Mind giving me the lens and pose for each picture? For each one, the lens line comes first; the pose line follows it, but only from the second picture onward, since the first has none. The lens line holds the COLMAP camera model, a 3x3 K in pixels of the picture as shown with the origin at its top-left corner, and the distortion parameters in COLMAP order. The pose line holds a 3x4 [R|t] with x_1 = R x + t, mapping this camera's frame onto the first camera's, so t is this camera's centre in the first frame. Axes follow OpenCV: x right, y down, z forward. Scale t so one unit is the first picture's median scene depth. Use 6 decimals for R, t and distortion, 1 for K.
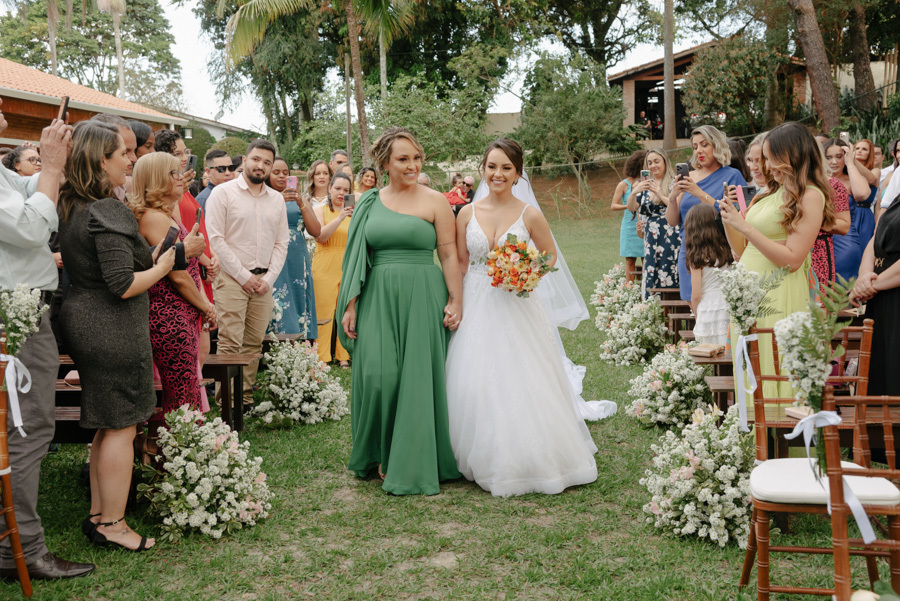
lens RADIAL K [[1087.8, 0, 450.0], [0, 1087.8, 300.5], [0, 0, 1]] dist [0.185523, 0.025332]
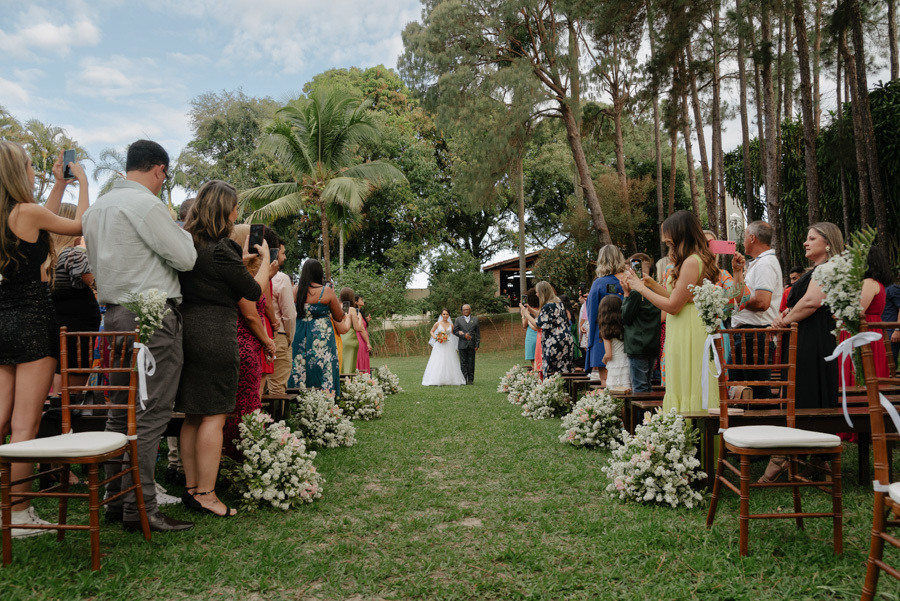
lens RADIAL K [[705.7, 0, 454.9], [0, 705.7, 324.8], [0, 0, 1]] dist [-0.073054, 0.000209]
pose [[0.993281, 0.021960, 0.113622, -0.102738], [-0.007162, 0.991613, -0.129042, 0.097057], [-0.115502, 0.127361, 0.985108, 0.146693]]
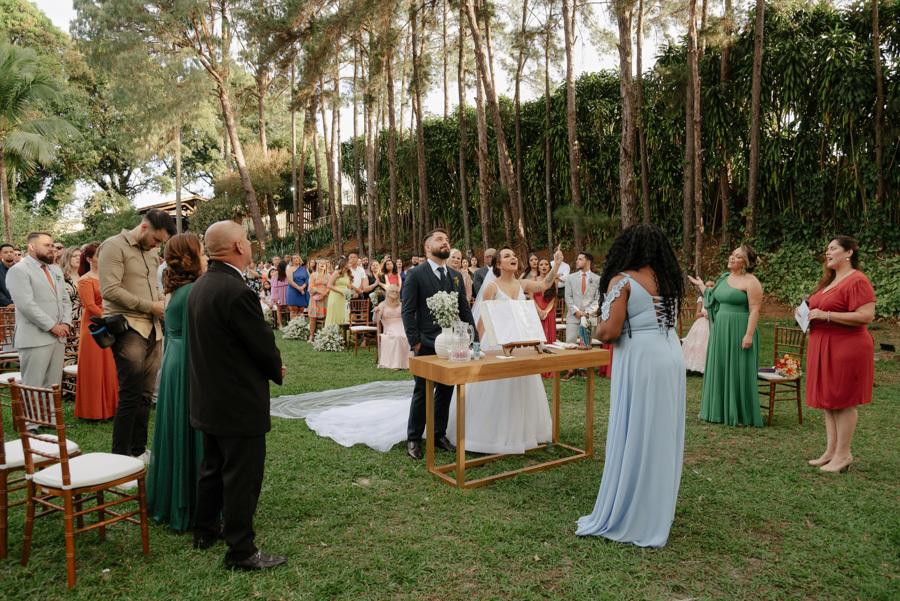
lens RADIAL K [[637.3, 0, 450.0], [0, 637.3, 300.5], [0, 0, 1]] dist [-0.059525, 0.002154]
pose [[0.785971, 0.004639, 0.618246, -0.860401], [0.030733, 0.998443, -0.046562, 0.127814], [-0.617499, 0.055597, 0.784604, -1.159487]]
